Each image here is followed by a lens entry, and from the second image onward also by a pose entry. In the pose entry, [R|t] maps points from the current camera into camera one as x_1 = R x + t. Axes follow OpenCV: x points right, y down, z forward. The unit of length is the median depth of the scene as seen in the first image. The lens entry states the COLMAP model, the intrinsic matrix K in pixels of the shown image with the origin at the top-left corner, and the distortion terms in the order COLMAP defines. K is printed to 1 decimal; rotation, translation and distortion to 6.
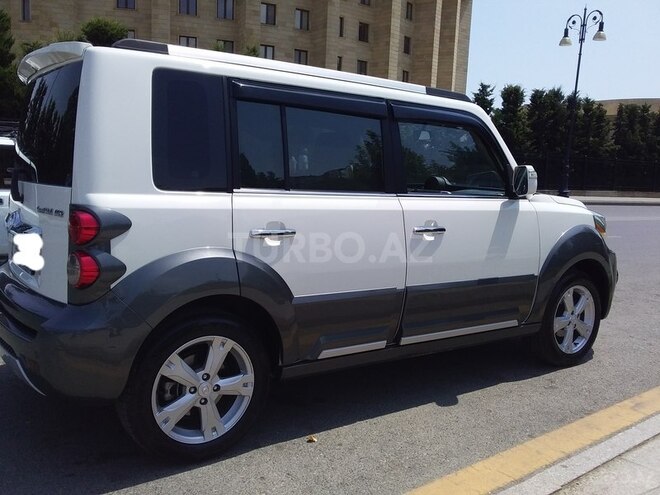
lens RADIAL K [[600.7, 0, 330.0], [0, 600.7, 247.5], [0, 0, 1]] dist [0.095269, -0.185684]
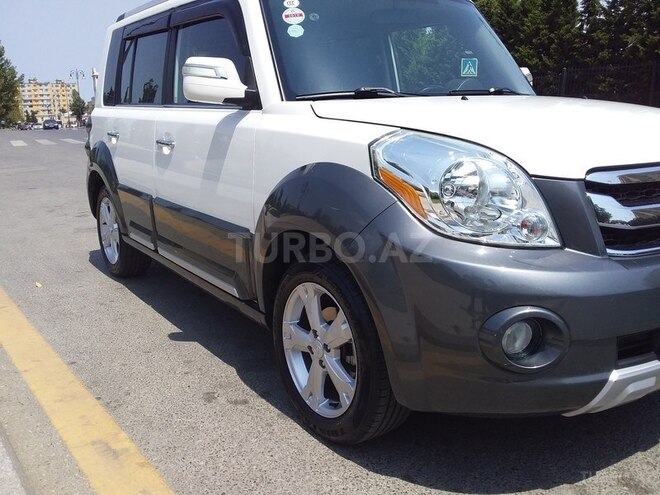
lens RADIAL K [[600.7, 0, 330.0], [0, 600.7, 247.5], [0, 0, 1]] dist [0.095269, -0.185684]
pose [[-0.001063, 0.191113, -0.981567, 1.044863], [-0.116913, 0.974813, 0.189925, -0.073945], [0.993142, 0.114959, 0.021308, 1.167468]]
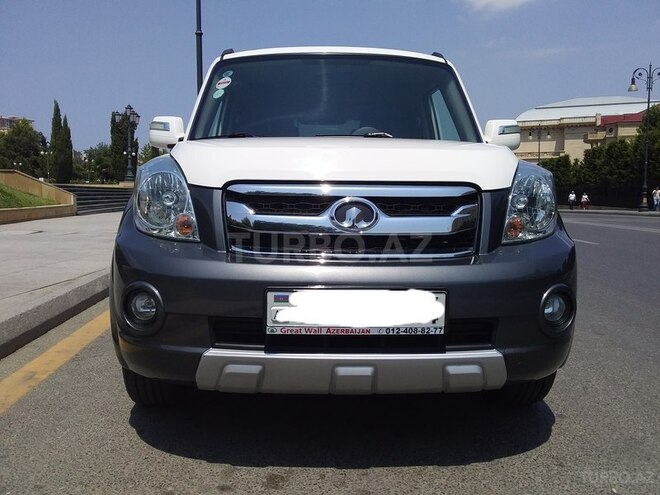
lens RADIAL K [[600.7, 0, 330.0], [0, 600.7, 247.5], [0, 0, 1]] dist [0.095269, -0.185684]
pose [[-0.532766, 0.037156, -0.845446, 0.999778], [-0.130443, 0.983491, 0.125422, -0.089134], [0.836149, 0.177104, -0.519124, 1.765037]]
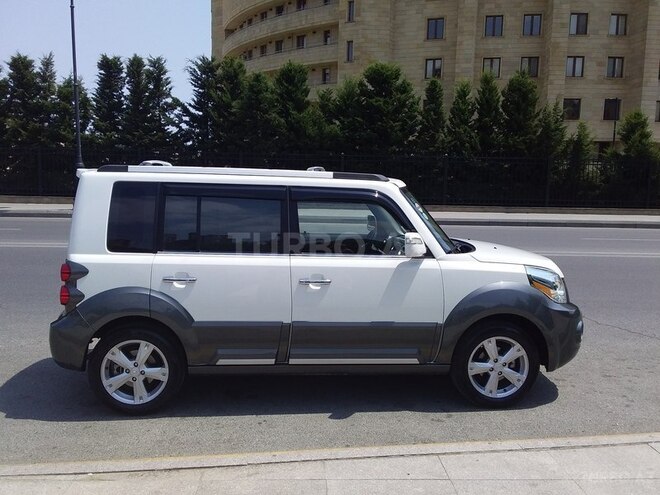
lens RADIAL K [[600.7, 0, 330.0], [0, 600.7, 247.5], [0, 0, 1]] dist [0.095269, -0.185684]
pose [[0.869293, 0.038321, -0.492809, 0.796861], [-0.050564, 0.998654, -0.011536, -0.084685], [0.491704, 0.034947, 0.870061, -0.142421]]
